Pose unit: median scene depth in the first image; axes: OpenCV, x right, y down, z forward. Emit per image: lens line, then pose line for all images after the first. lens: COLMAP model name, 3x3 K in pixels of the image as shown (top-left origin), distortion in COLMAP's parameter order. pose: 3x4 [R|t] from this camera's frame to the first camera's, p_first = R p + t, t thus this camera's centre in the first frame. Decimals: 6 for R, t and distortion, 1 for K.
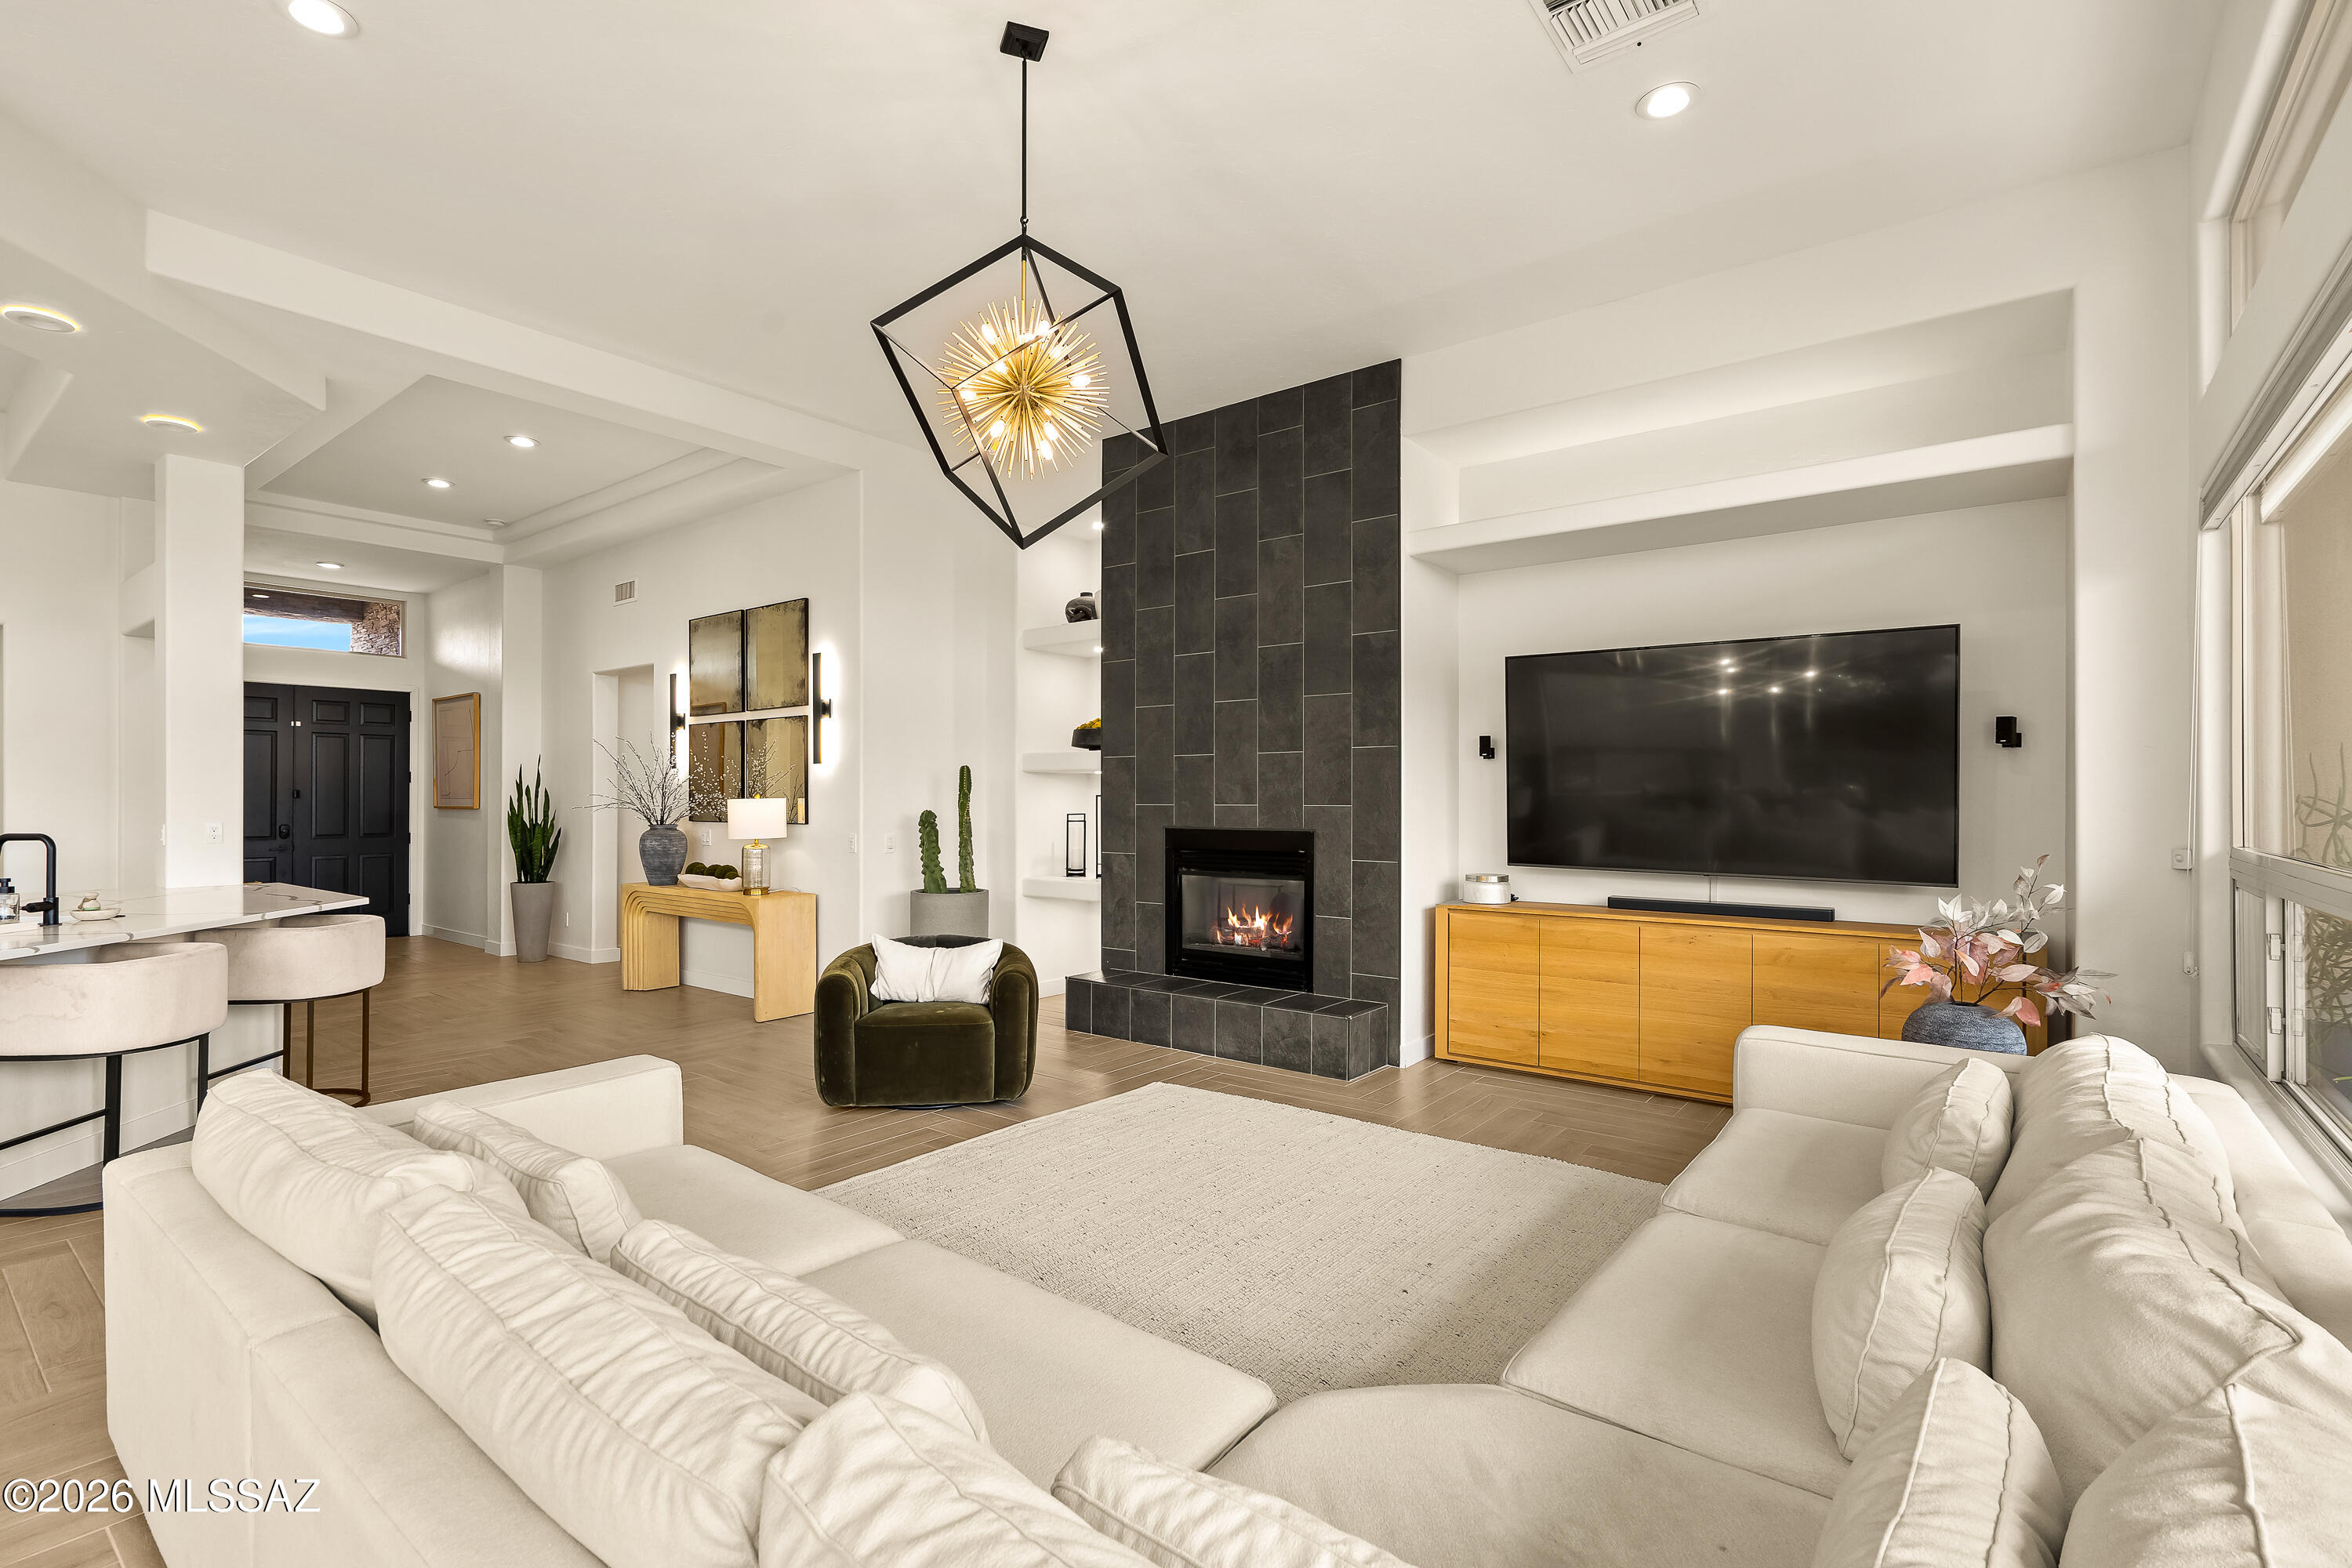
lens RADIAL K [[1076.3, 0, 1174.4], [0, 1076.3, 793.6], [0, 0, 1]] dist [-0.005335, 0.003044]
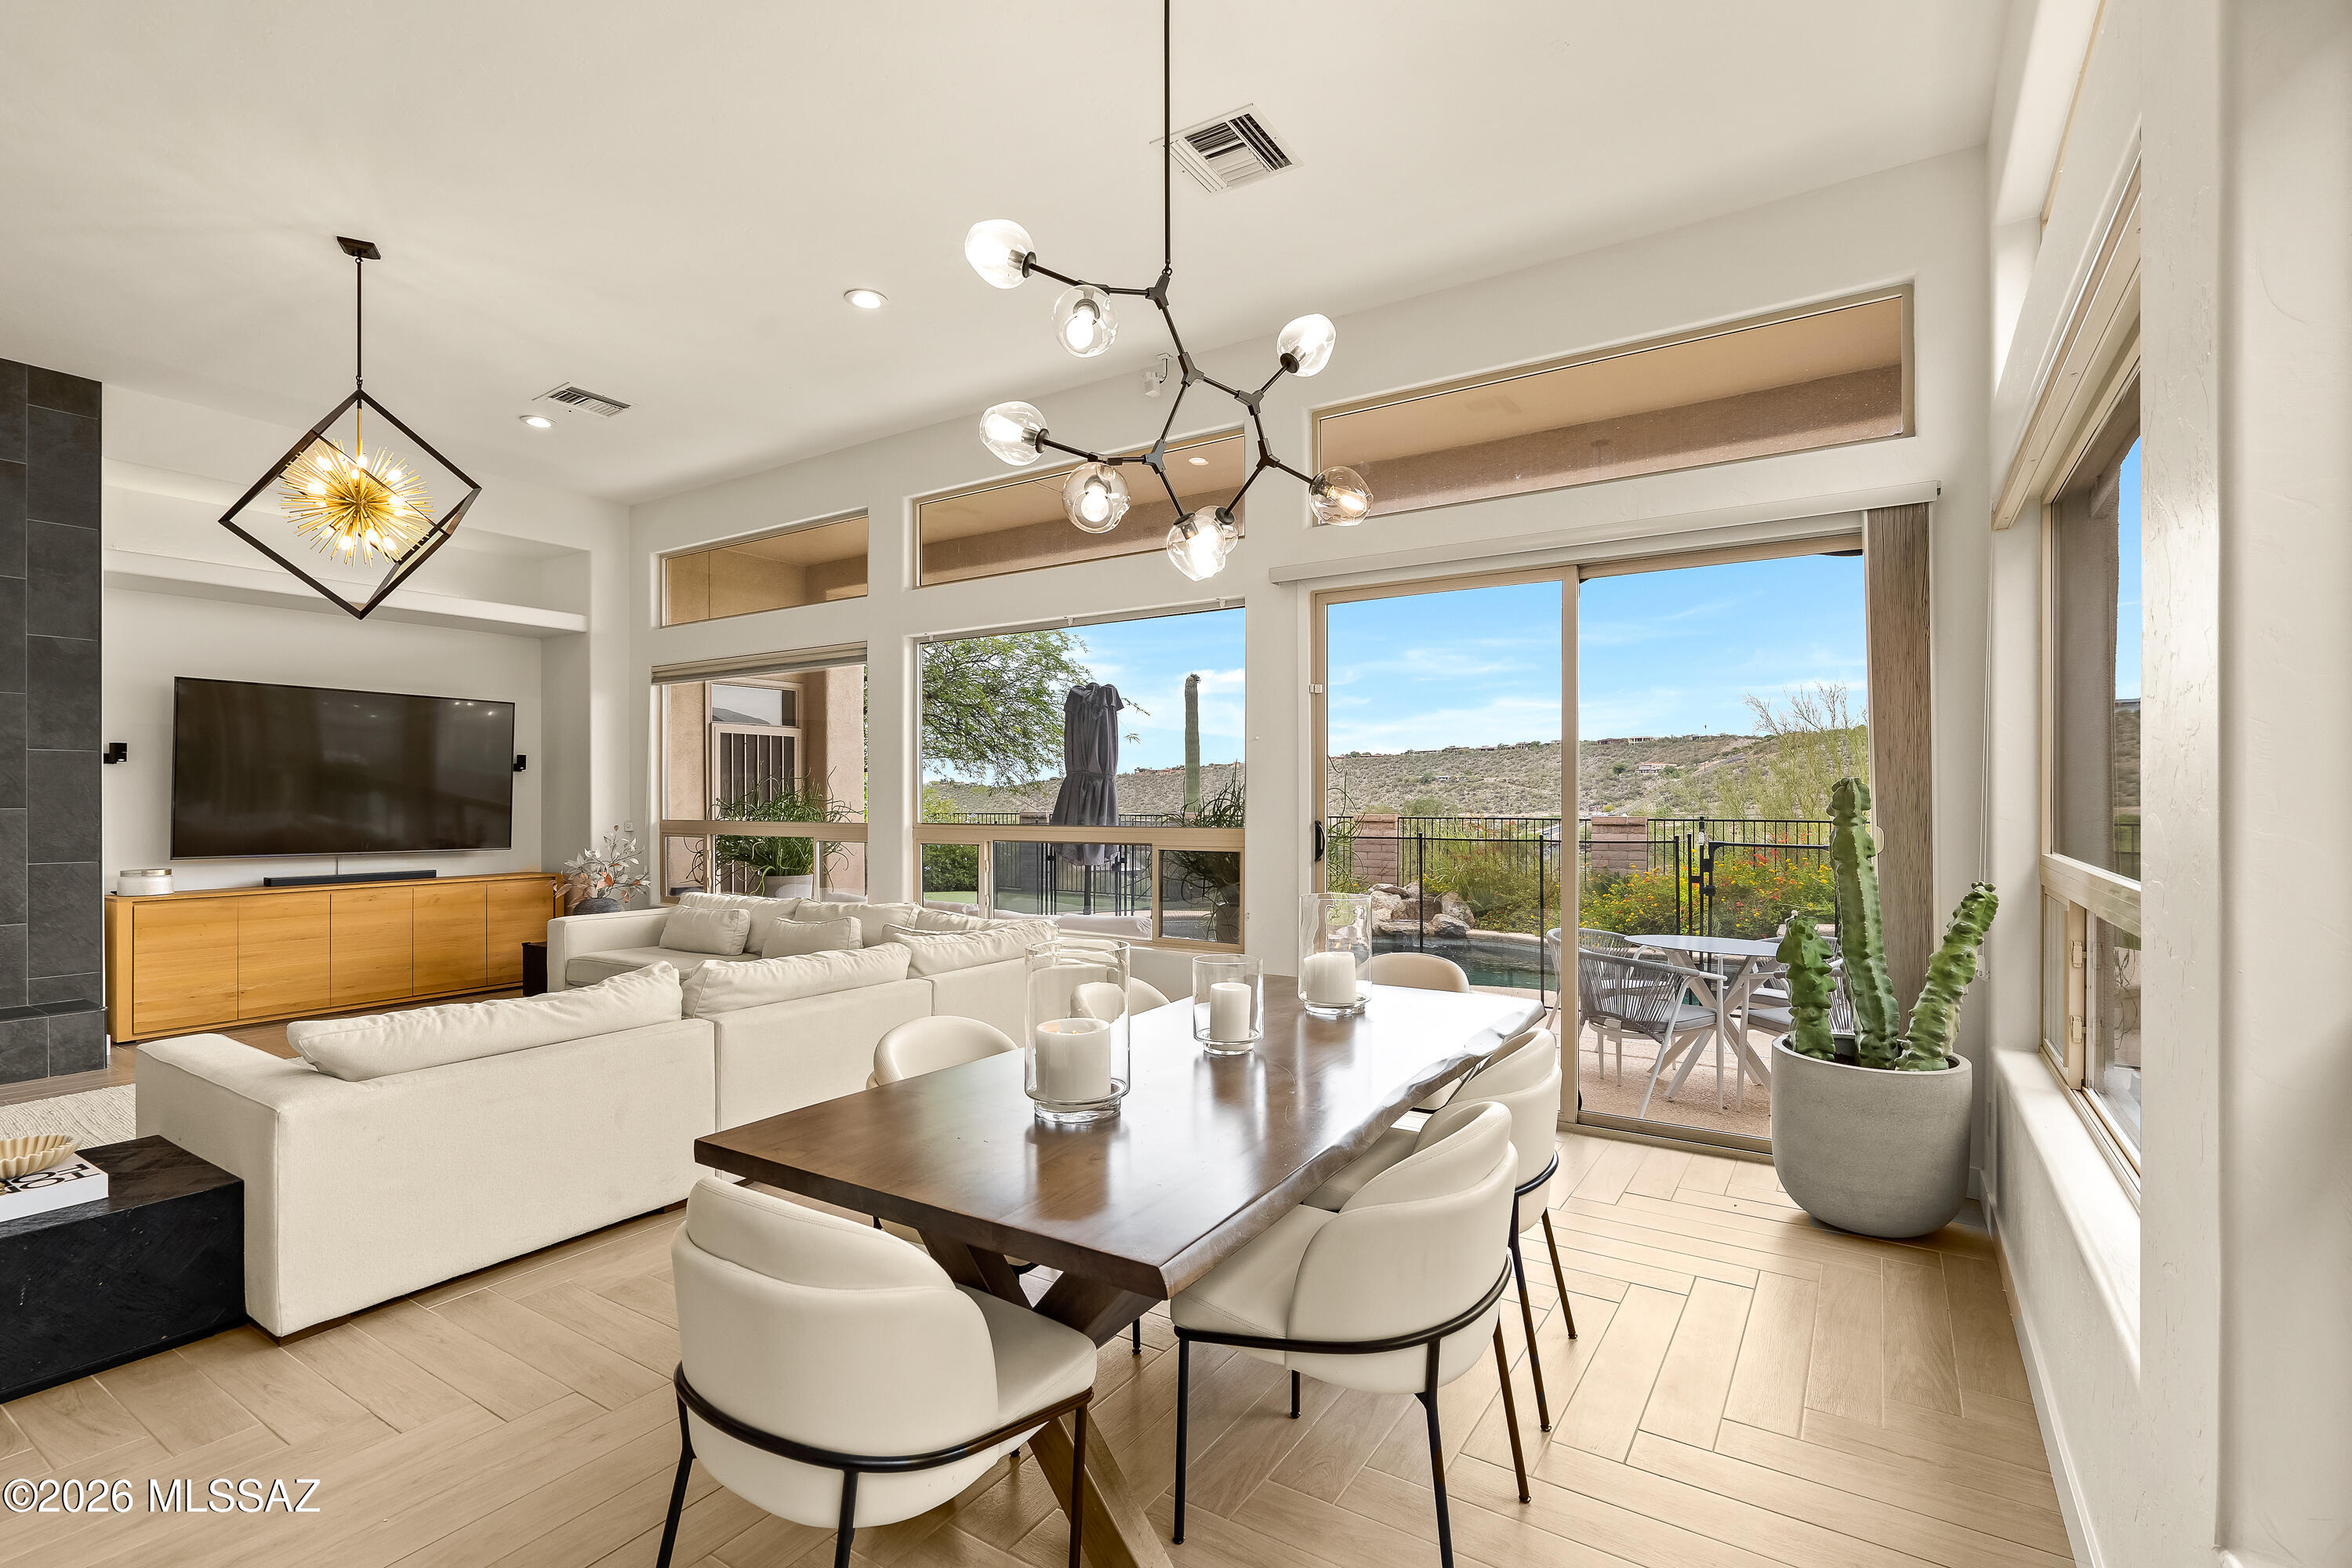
lens RADIAL K [[1076.3, 0, 1189.4], [0, 1076.3, 789.1], [0, 0, 1]] dist [-0.005335, 0.003044]
pose [[-0.089881, 0.008878, 0.995913, -0.708528], [-0.002235, 0.999956, -0.009116, 0.000394], [-0.995950, -0.003045, -0.089857, 0.024792]]
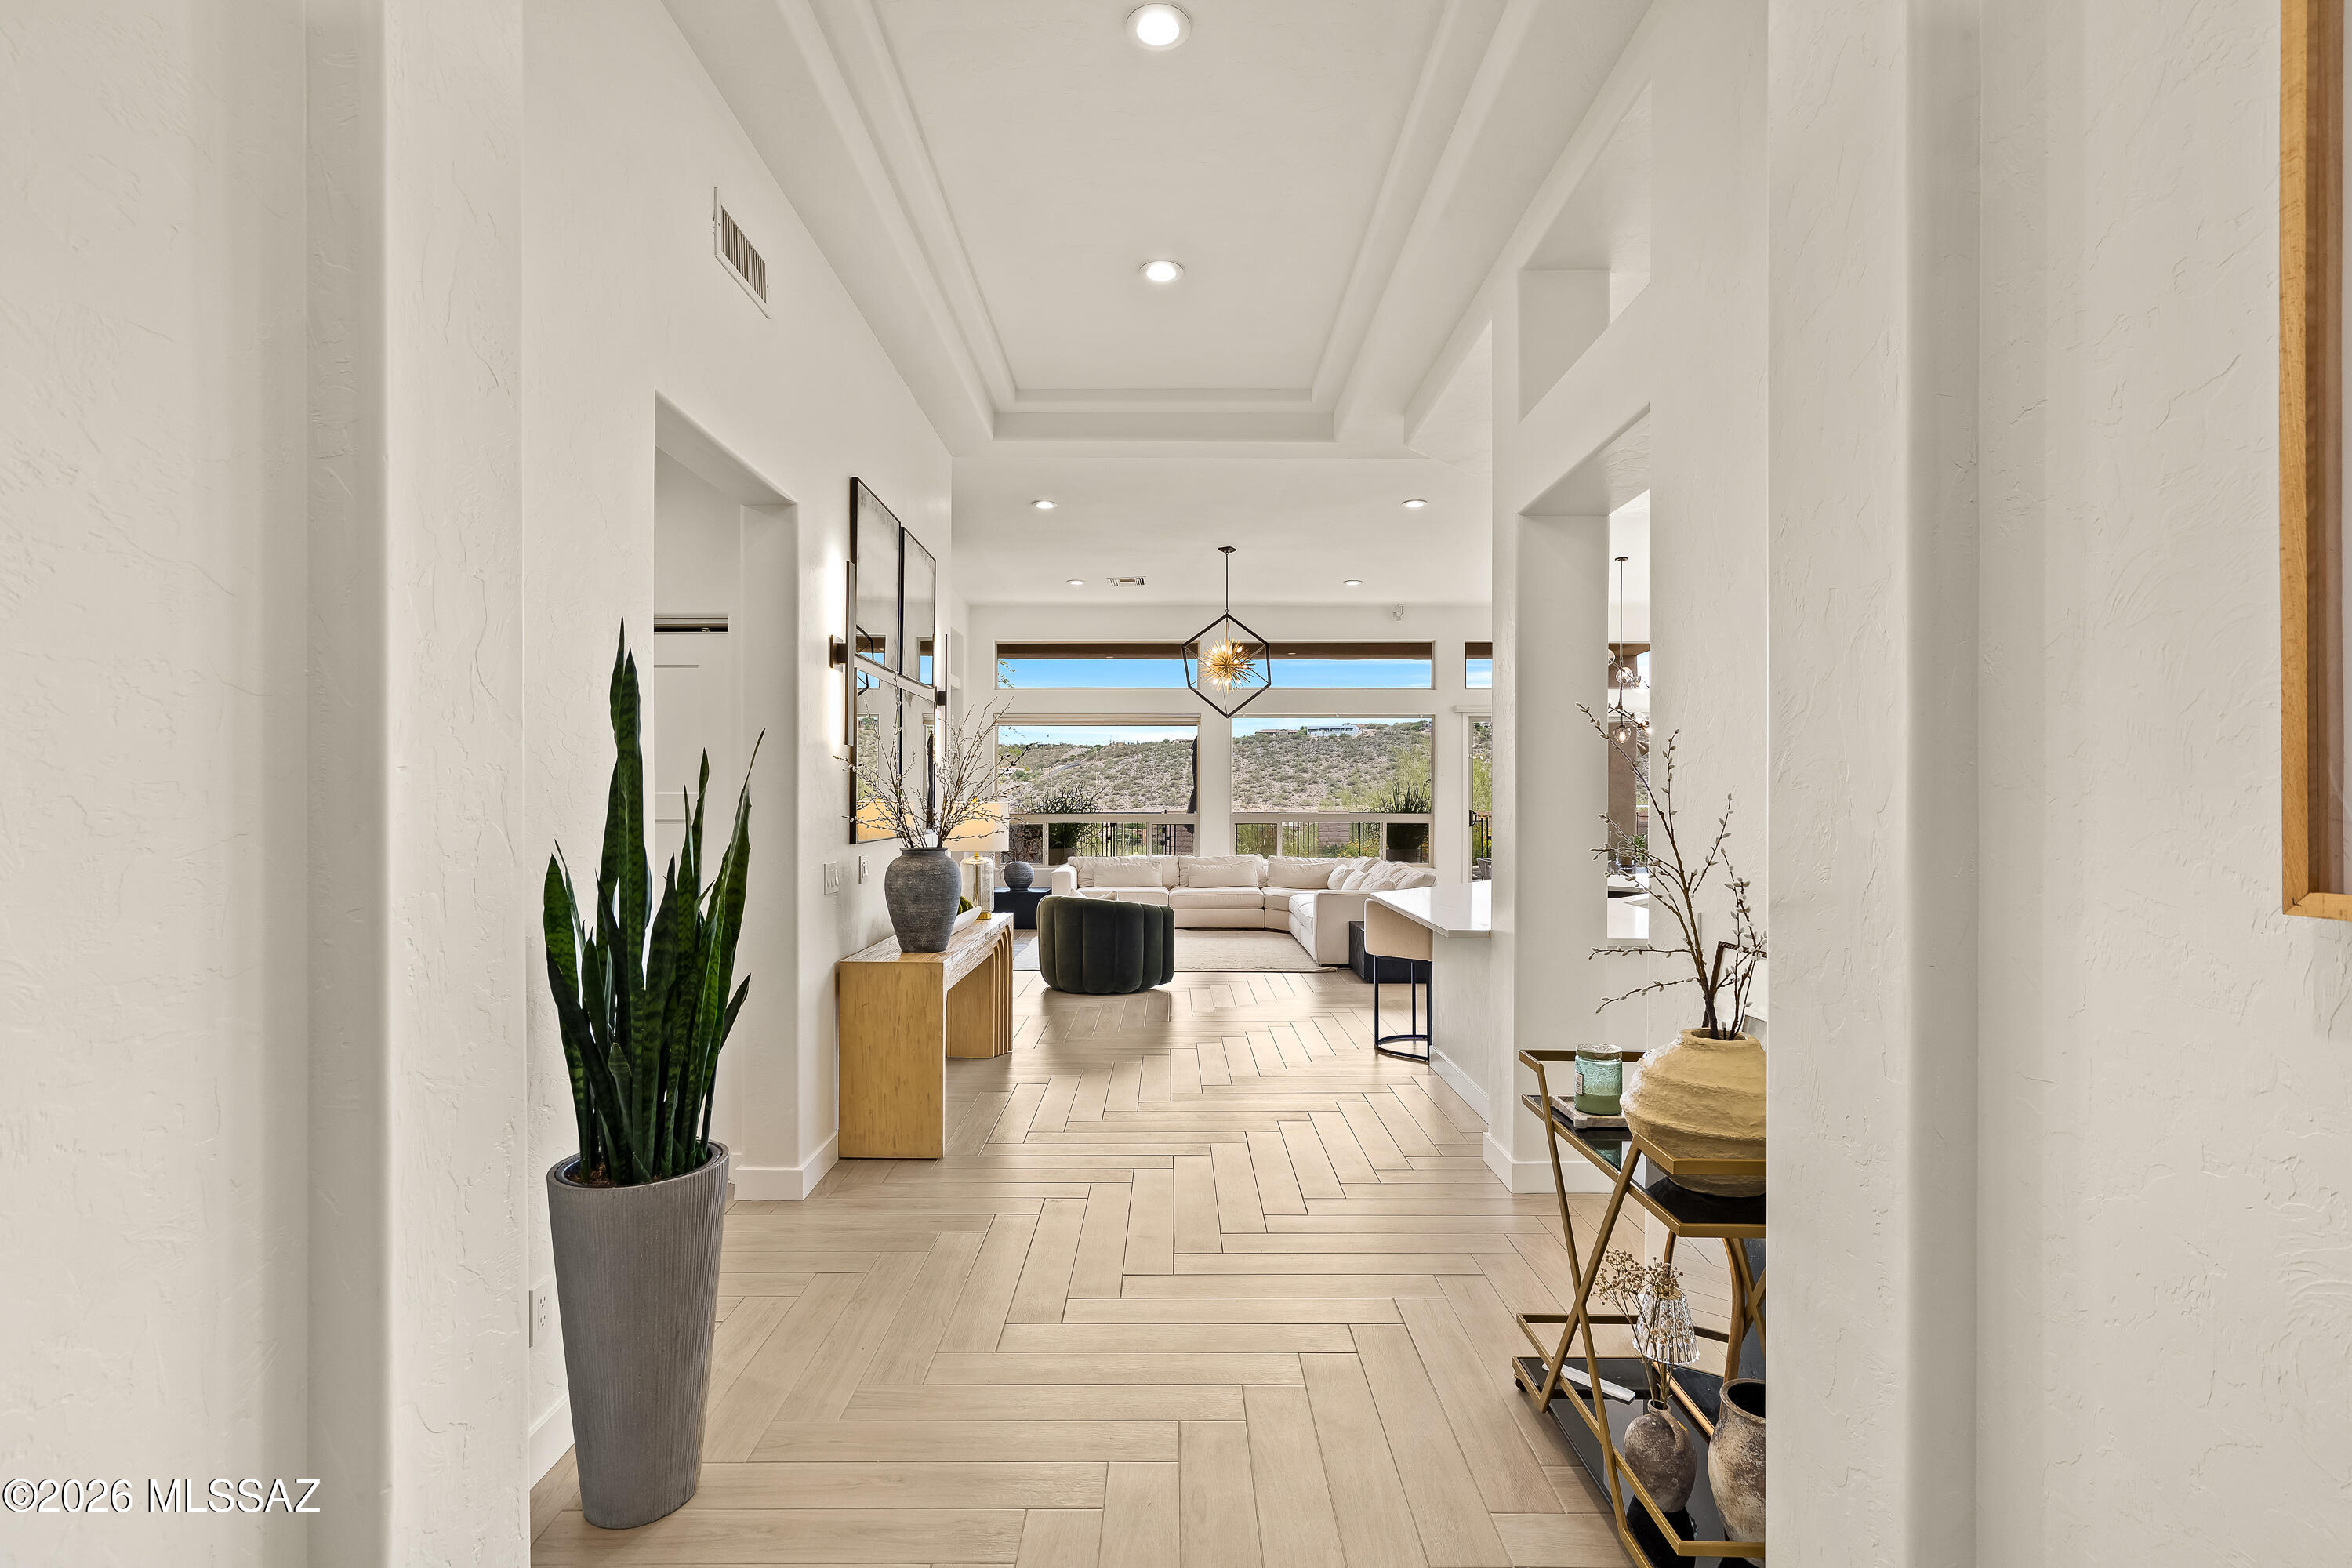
lens RADIAL K [[1076.3, 0, 1154.4], [0, 1076.3, 795.9], [0, 0, 1]] dist [-0.005335, 0.003044]
pose [[-0.618835, 0.001667, 0.785519, -1.055850], [-0.004007, 0.999978, -0.005279, 0.003934], [-0.785511, -0.006415, -0.618815, 1.340064]]
